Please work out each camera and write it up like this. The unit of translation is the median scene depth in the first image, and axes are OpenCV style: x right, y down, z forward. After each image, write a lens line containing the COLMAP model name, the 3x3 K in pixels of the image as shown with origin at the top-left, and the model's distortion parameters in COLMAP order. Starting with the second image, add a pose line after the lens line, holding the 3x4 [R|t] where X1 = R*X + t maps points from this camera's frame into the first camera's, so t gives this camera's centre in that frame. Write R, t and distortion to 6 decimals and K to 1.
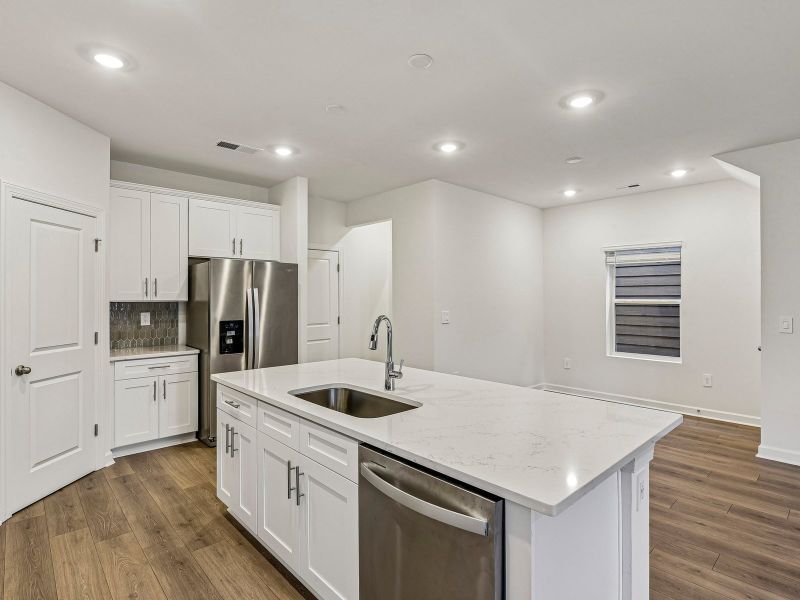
lens RADIAL K [[421.4, 0, 405.9], [0, 421.4, 302.5], [0, 0, 1]] dist [0.006140, -0.002987]
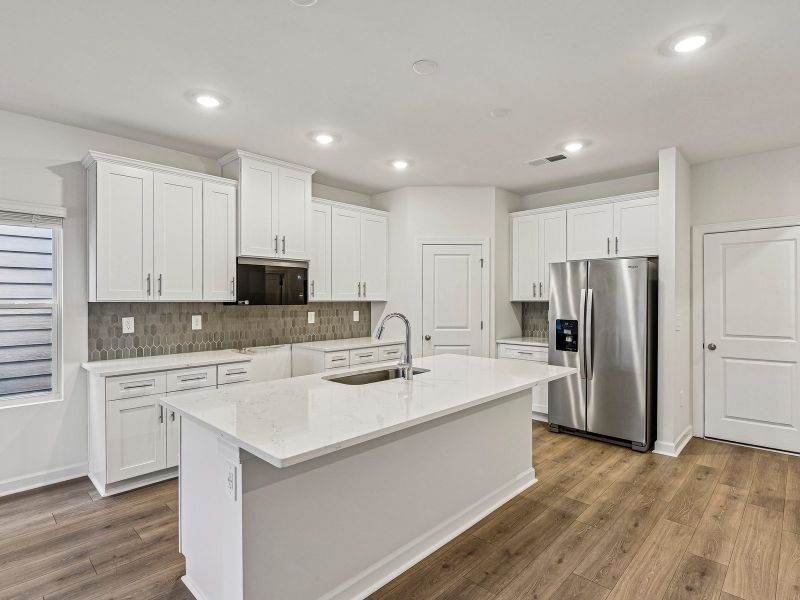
lens RADIAL K [[421.4, 0, 396.3], [0, 421.4, 299.3], [0, 0, 1]] dist [0.006140, -0.002987]
pose [[0.038942, 0.005130, -0.999228, 0.651034], [-0.009277, 0.999946, 0.004772, -0.010196], [0.999198, 0.009084, 0.038987, 0.550548]]
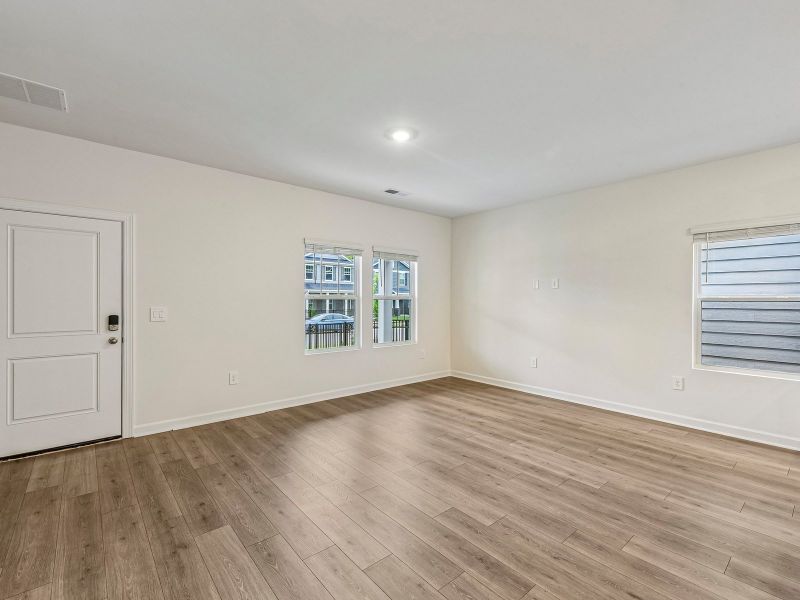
lens RADIAL K [[371.3, 0, 396.7], [0, 371.3, 300.6], [0, 0, 1]] dist [0.004321, 0.001919]
pose [[-0.998468, -0.004789, 0.055125, 0.683160], [-0.004045, 0.999899, 0.013605, 0.007559], [-0.055185, 0.013361, -0.998387, 0.809979]]
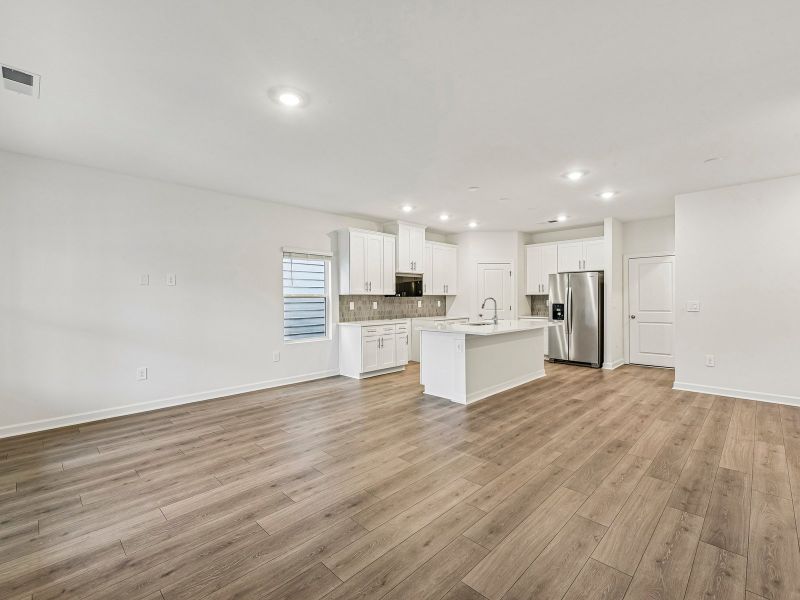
lens RADIAL K [[371.3, 0, 400.8], [0, 371.3, 299.9], [0, 0, 1]] dist [0.004321, 0.001919]
pose [[0.041086, 0.009375, -0.999112, 1.424409], [-0.003209, 0.999952, 0.009251, 0.011822], [0.999150, 0.002826, 0.041114, 0.160605]]
